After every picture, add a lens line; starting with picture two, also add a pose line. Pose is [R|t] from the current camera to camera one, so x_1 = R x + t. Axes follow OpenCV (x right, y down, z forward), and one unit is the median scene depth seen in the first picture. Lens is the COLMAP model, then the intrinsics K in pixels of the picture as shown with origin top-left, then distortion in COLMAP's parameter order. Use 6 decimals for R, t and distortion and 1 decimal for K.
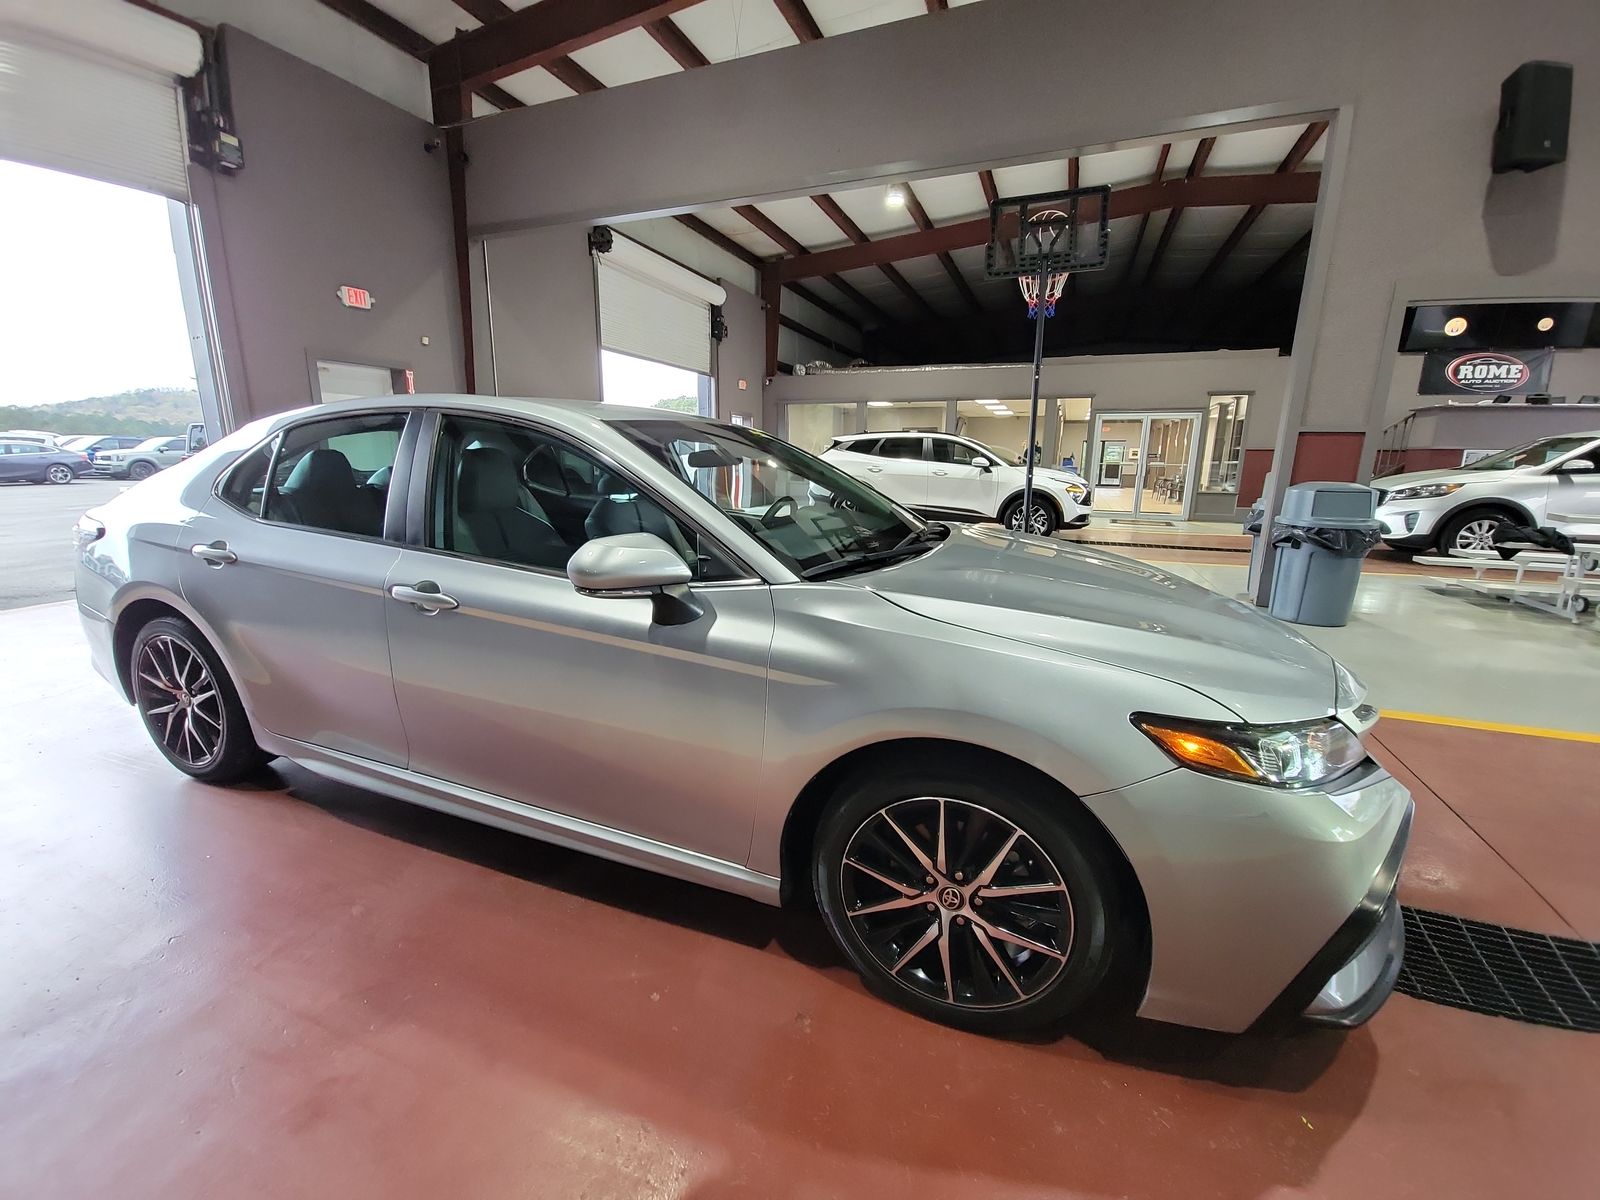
lens RADIAL K [[642.1, 0, 805.6], [0, 642.1, 591.1], [0, 0, 1]] dist [0.006512, -0.007480]
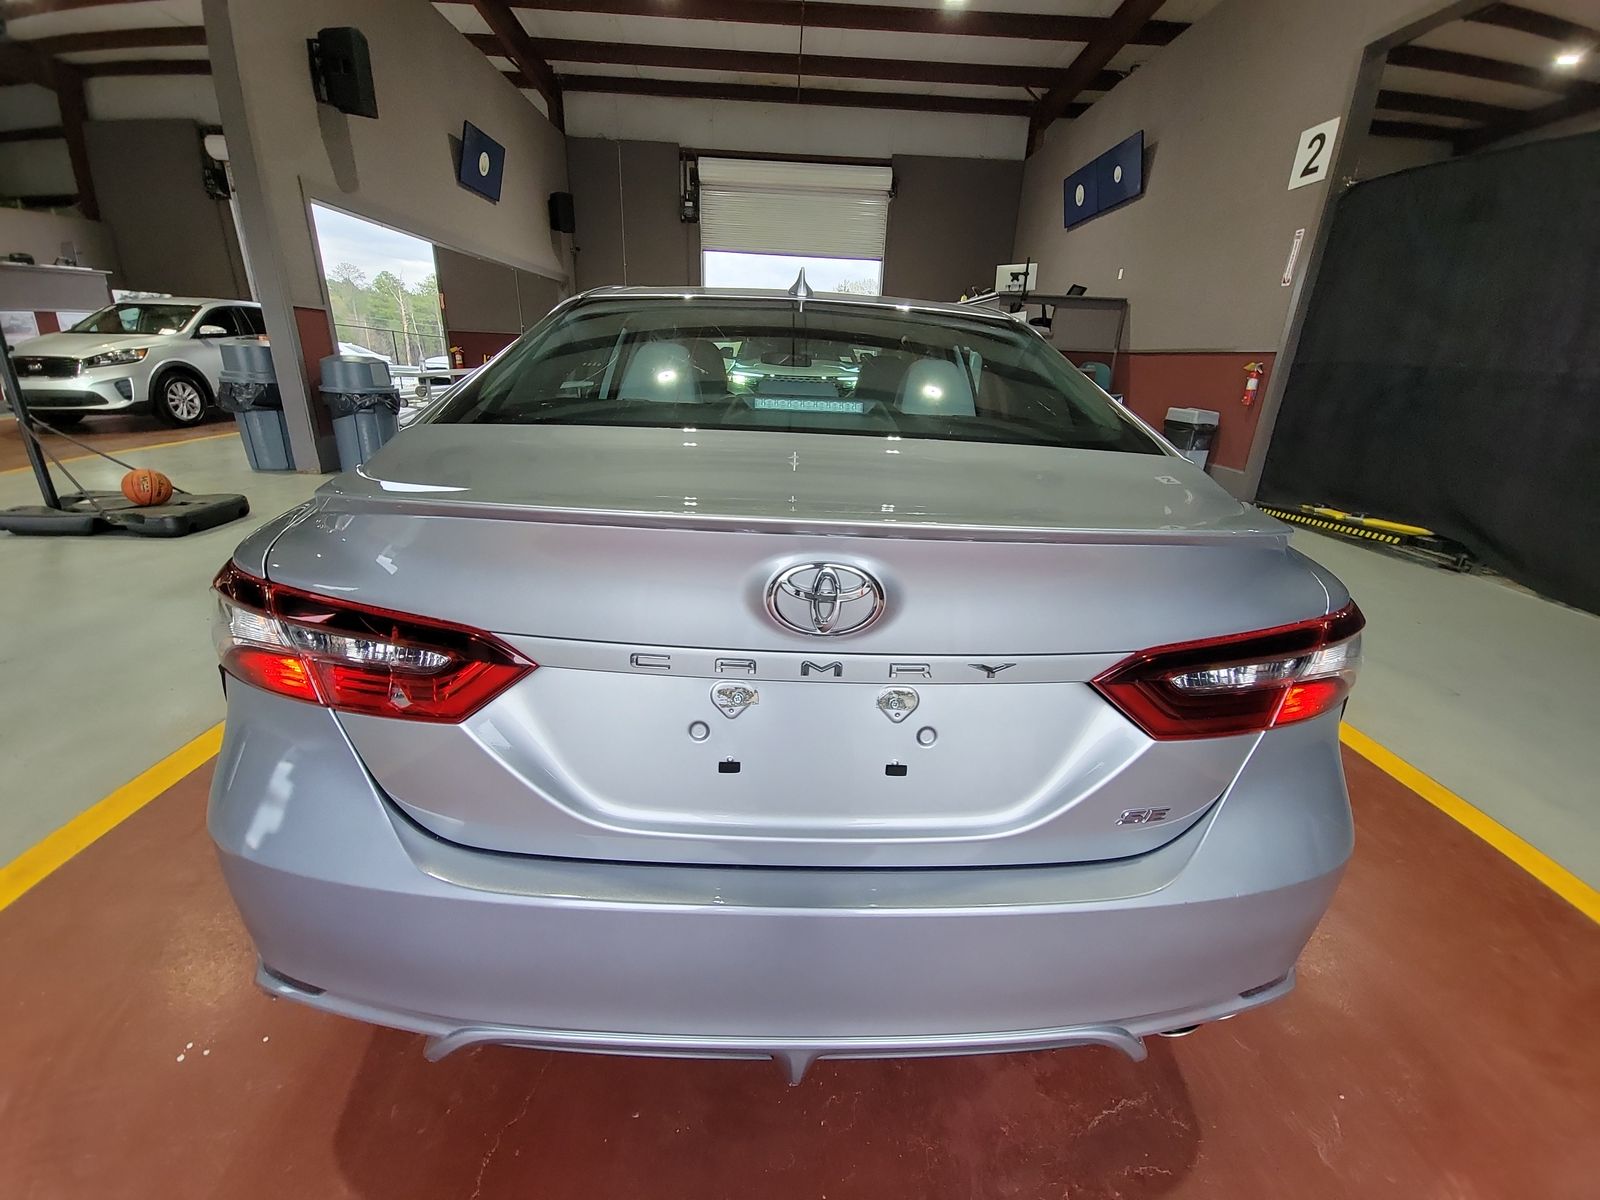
lens RADIAL K [[642.1, 0, 804.9], [0, 642.1, 595.9], [0, 0, 1]] dist [0.006512, -0.007480]
pose [[-0.411165, -0.346203, 0.843260, -0.318557], [0.141392, 0.889655, 0.434192, -0.074226], [-0.900529, 0.297754, -0.316845, 0.320548]]
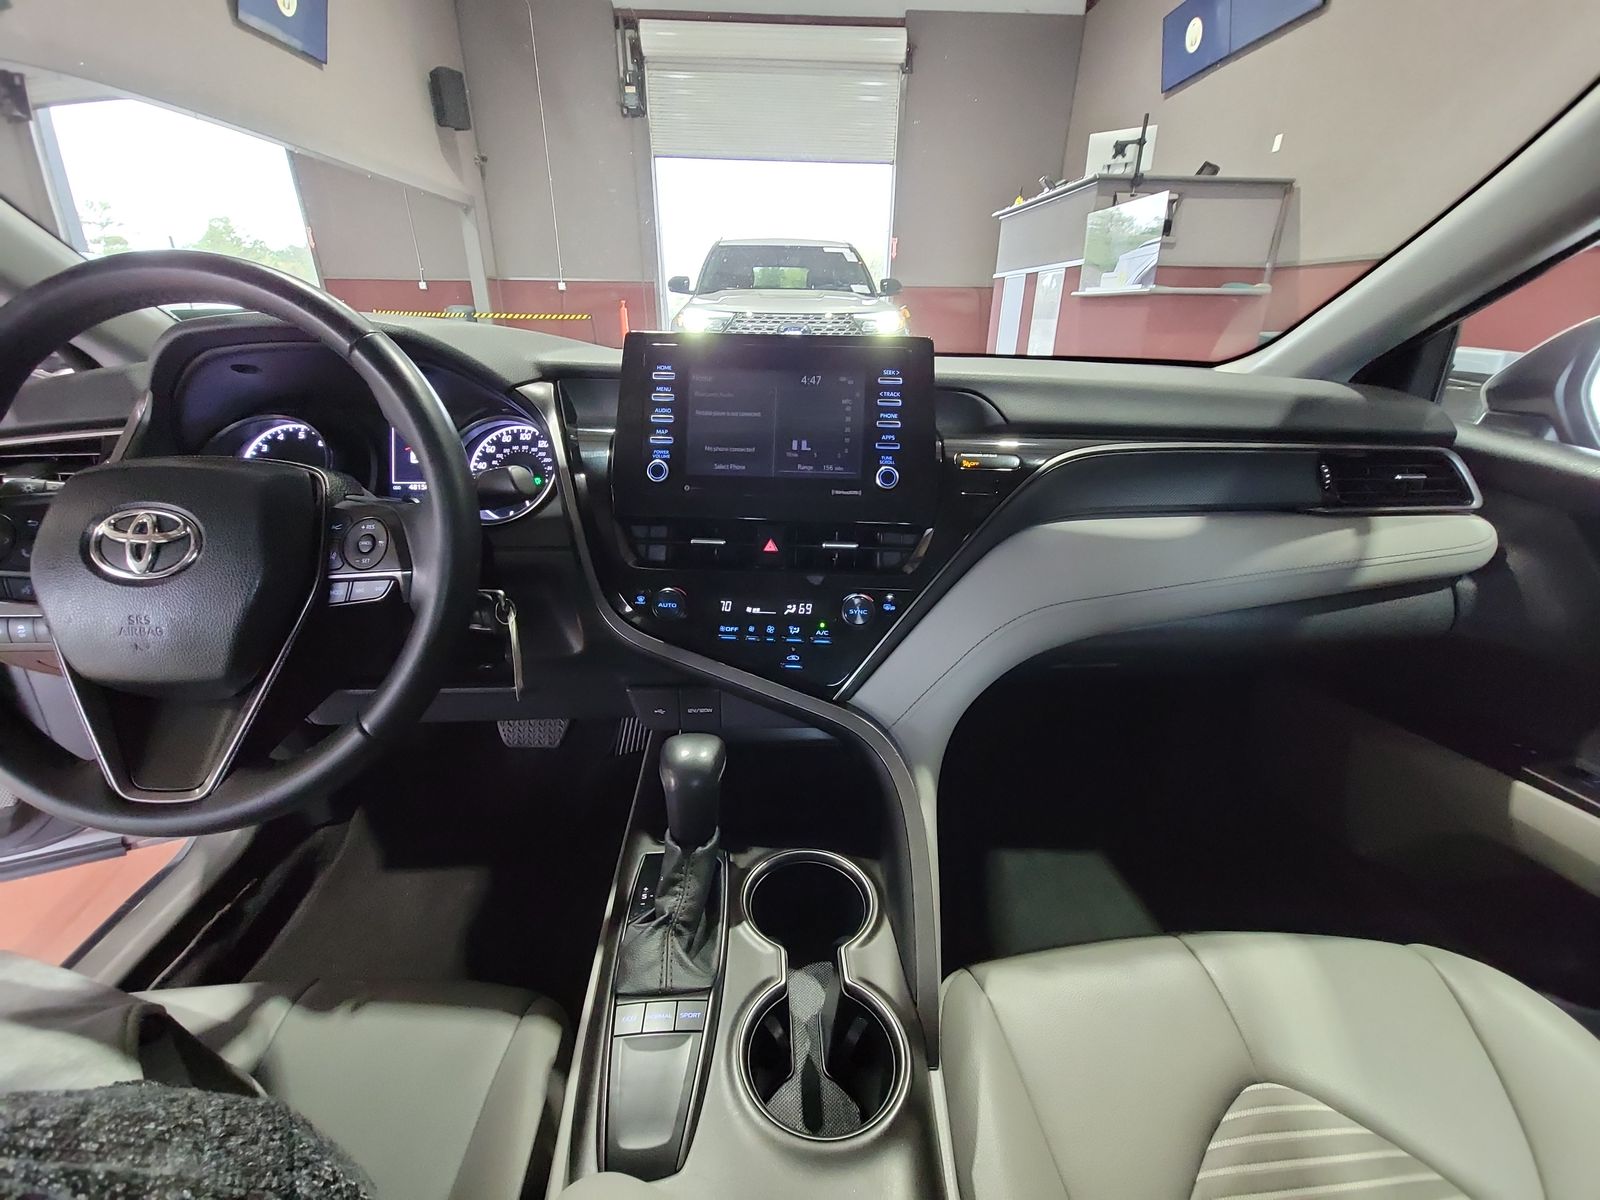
lens RADIAL K [[642.1, 0, 809.3], [0, 642.1, 597.5], [0, 0, 1]] dist [0.006512, -0.007480]
pose [[-0.434346, -0.380383, 0.816488, -0.072813], [0.166385, 0.856976, 0.487758, -0.029867], [-0.885246, 0.347707, -0.308934, 0.221954]]
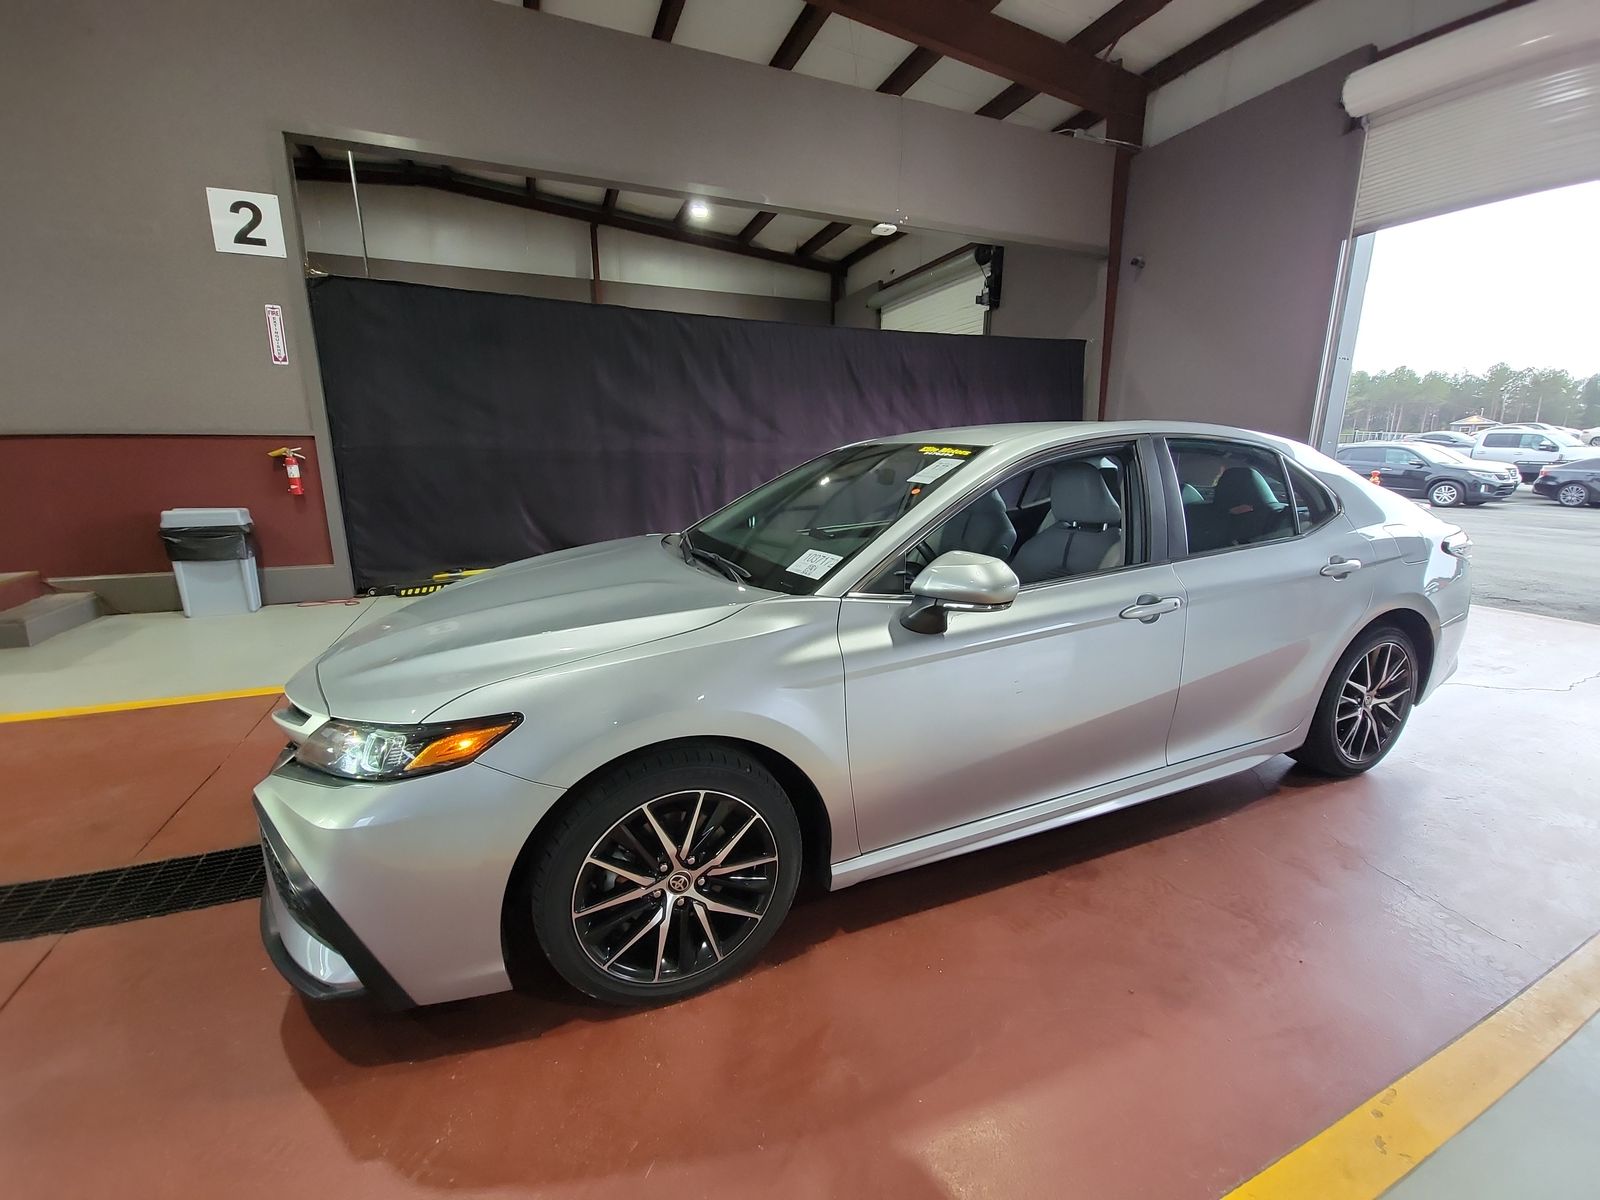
lens RADIAL K [[642.1, 0, 802.2], [0, 642.1, 597.7], [0, 0, 1]] dist [0.006512, -0.007480]
pose [[-0.698860, 0.141685, -0.701085, 0.142264], [-0.154934, 0.926925, 0.341769, -0.077887], [0.698276, 0.347471, -0.625839, 0.346312]]
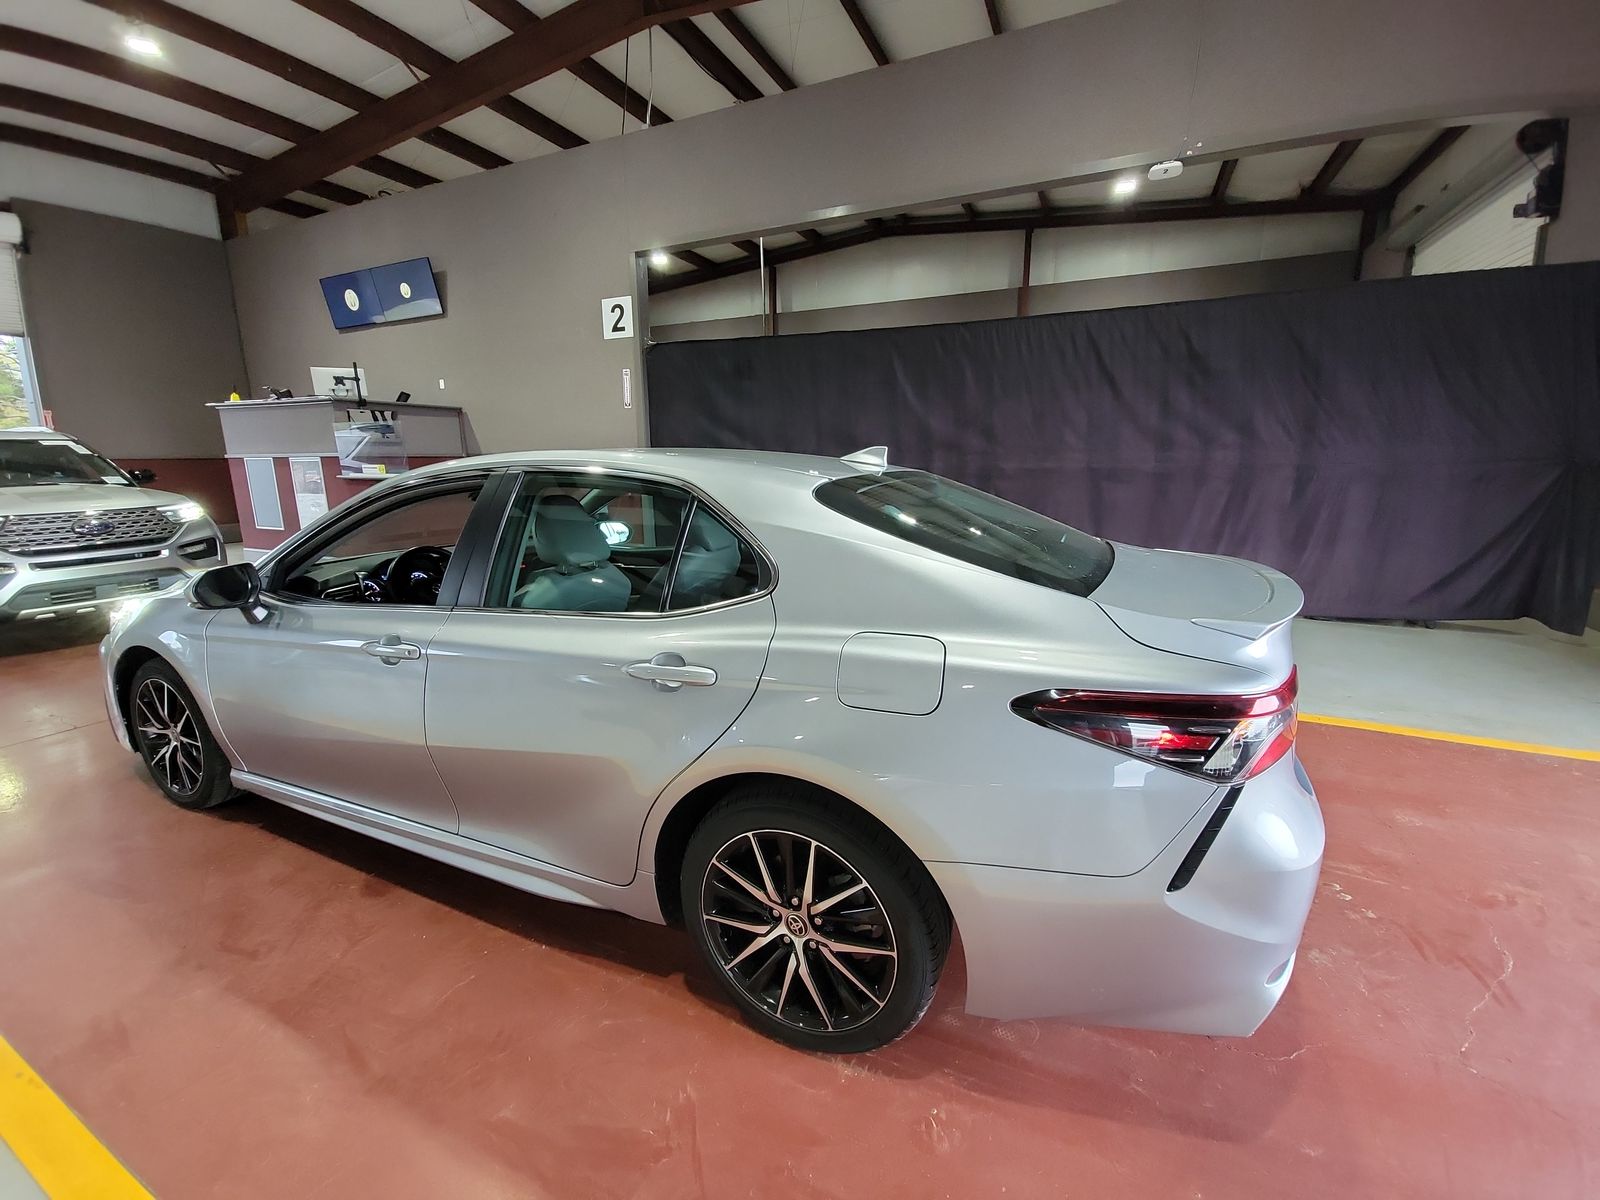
lens RADIAL K [[642.1, 0, 797.2], [0, 642.1, 595.7], [0, 0, 1]] dist [0.006512, -0.007480]
pose [[-0.999570, -0.015261, 0.025035, -0.154726], [-0.003980, 0.916585, 0.399821, -0.110934], [-0.029048, 0.399550, -0.916251, 0.449534]]
